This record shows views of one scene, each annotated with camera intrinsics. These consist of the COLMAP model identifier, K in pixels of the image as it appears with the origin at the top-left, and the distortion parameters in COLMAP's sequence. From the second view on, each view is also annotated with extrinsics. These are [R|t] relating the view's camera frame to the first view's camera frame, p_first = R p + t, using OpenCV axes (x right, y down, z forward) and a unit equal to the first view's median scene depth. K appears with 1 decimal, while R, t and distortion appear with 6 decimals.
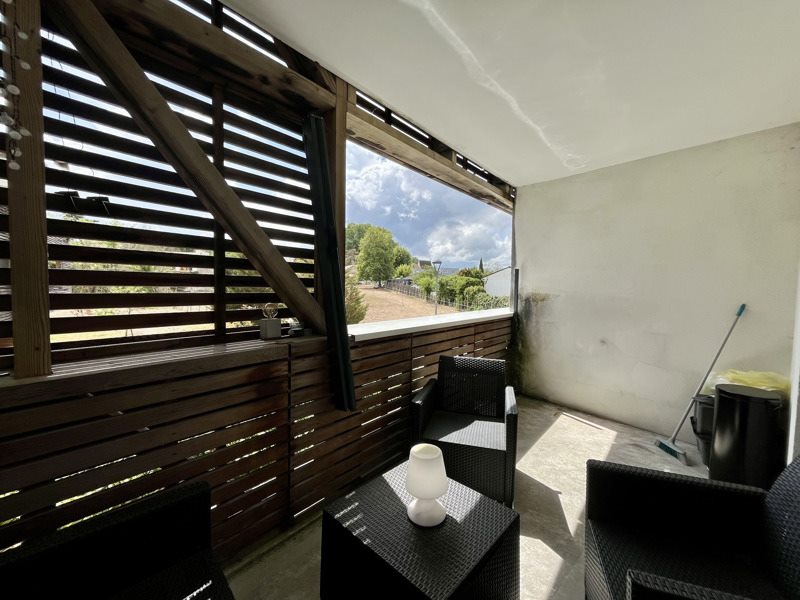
lens RADIAL K [[323.1, 0, 400.8], [0, 323.1, 300.8], [0, 0, 1]] dist [-0.000627, -0.000033]
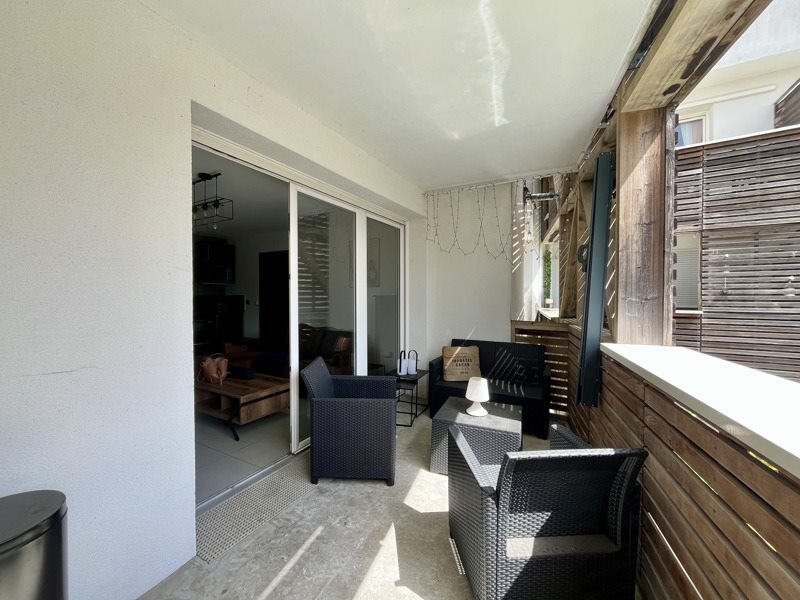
lens RADIAL K [[323.1, 0, 399.4], [0, 323.1, 300.2], [0, 0, 1]] dist [-0.000627, -0.000033]
pose [[-0.933525, -0.008156, -0.358421, 0.883538], [-0.030562, 0.997912, 0.056892, -0.090240], [0.357209, 0.064064, -0.931825, 1.919182]]
